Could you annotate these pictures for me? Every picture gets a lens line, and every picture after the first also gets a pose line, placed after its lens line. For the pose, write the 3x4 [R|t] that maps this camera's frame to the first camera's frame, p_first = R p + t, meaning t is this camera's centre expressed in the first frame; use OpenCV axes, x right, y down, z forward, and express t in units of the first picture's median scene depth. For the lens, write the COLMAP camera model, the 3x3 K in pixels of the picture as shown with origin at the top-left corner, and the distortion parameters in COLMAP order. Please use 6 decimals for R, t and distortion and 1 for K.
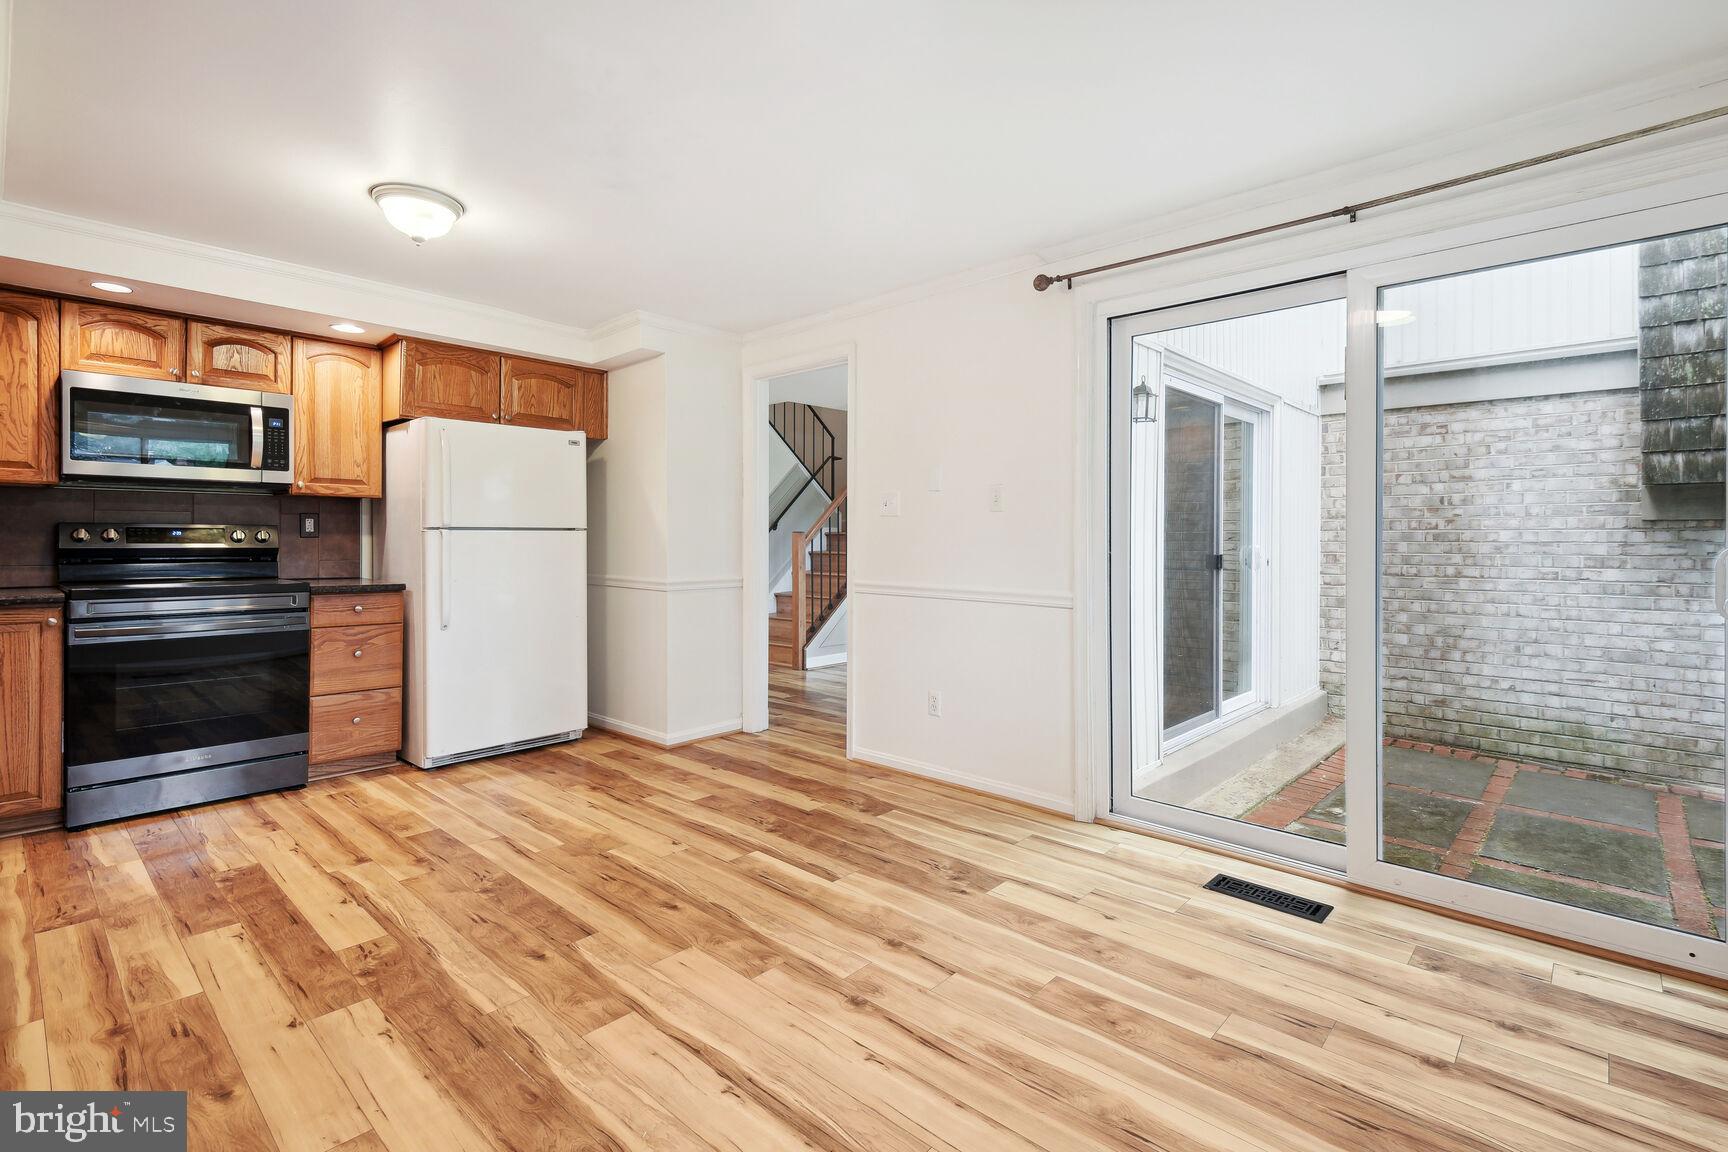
lens RADIAL K [[795.6, 0, 859.0], [0, 795.6, 536.2], [0, 0, 1]] dist [0.010254, -0.003148]
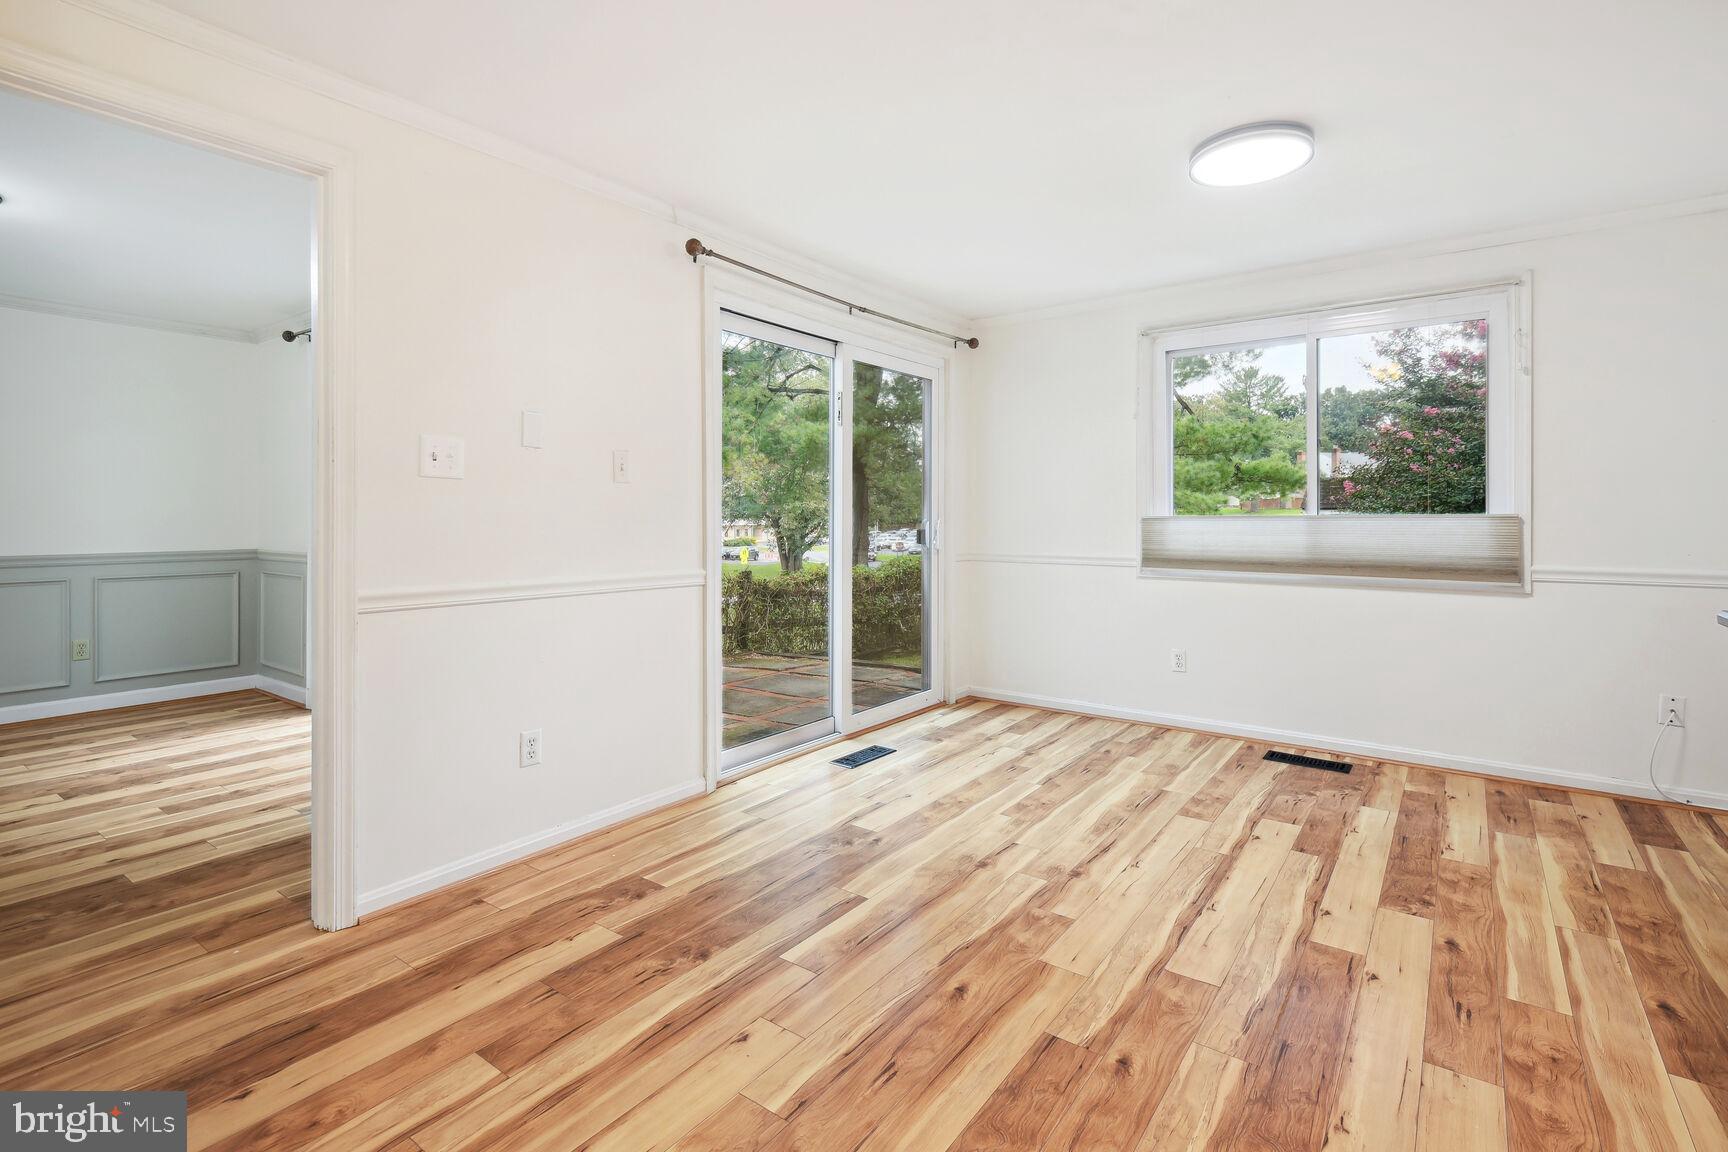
lens RADIAL K [[795.6, 0, 862.8], [0, 795.6, 577.1], [0, 0, 1]] dist [0.010254, -0.003148]
pose [[-0.095623, -0.085132, 0.991771, -0.990879], [0.004710, 0.996286, 0.085974, -0.019018], [-0.995407, 0.012892, -0.094867, 1.175037]]
